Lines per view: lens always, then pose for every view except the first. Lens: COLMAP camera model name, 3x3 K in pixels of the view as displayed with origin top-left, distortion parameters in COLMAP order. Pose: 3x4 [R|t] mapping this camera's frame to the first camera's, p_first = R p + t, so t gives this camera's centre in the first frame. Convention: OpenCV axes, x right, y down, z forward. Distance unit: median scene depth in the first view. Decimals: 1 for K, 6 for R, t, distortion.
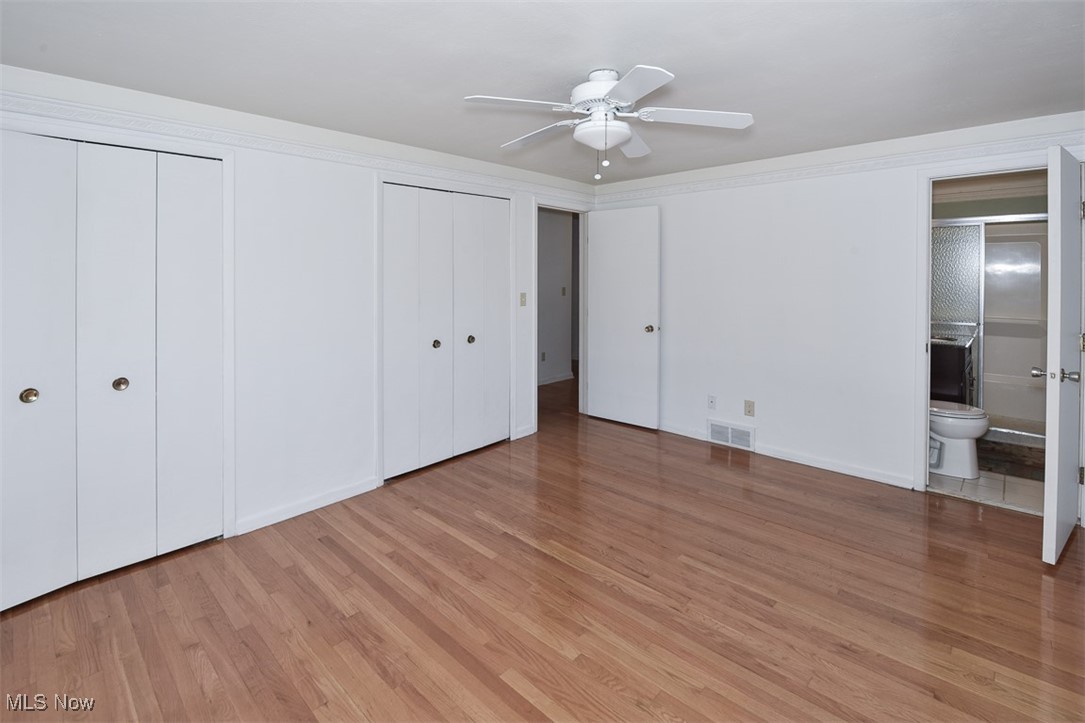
lens RADIAL K [[481.2, 0, 551.5], [0, 481.2, 360.0], [0, 0, 1]] dist [0.000829, -0.000055]
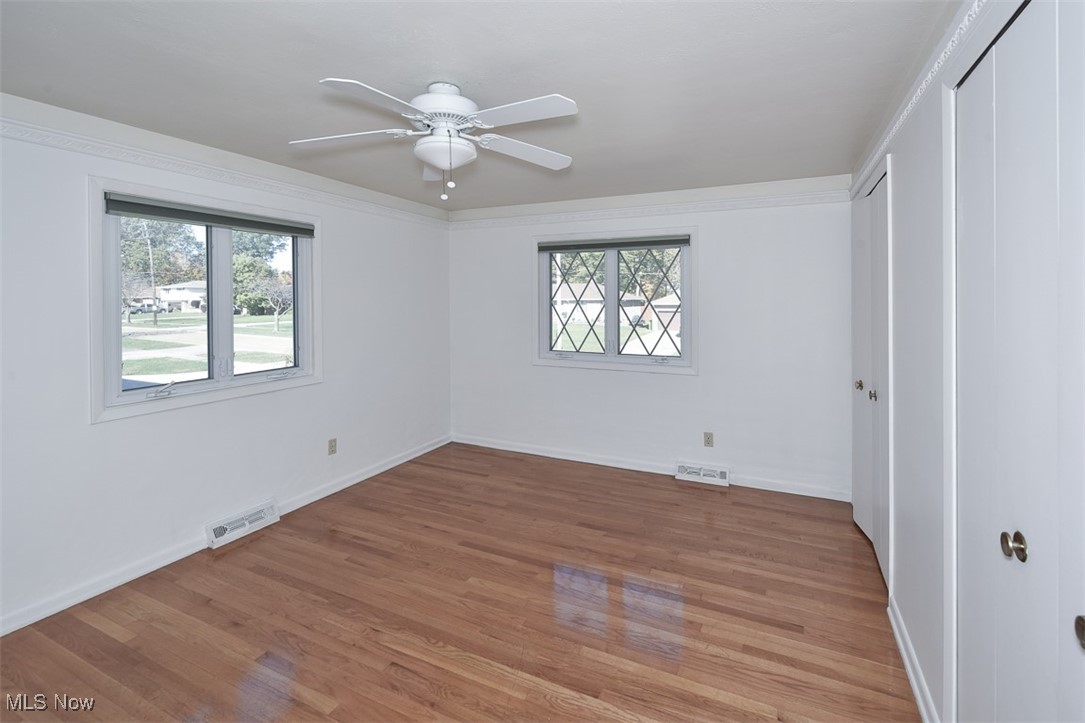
lens RADIAL K [[481.2, 0, 551.5], [0, 481.2, 360.0], [0, 0, 1]] dist [0.000829, -0.000055]
pose [[-0.957124, 0.039835, -0.286926, 0.177292], [-0.048503, 0.954478, 0.294311, -0.360943], [0.285588, 0.295609, -0.911622, 1.941286]]
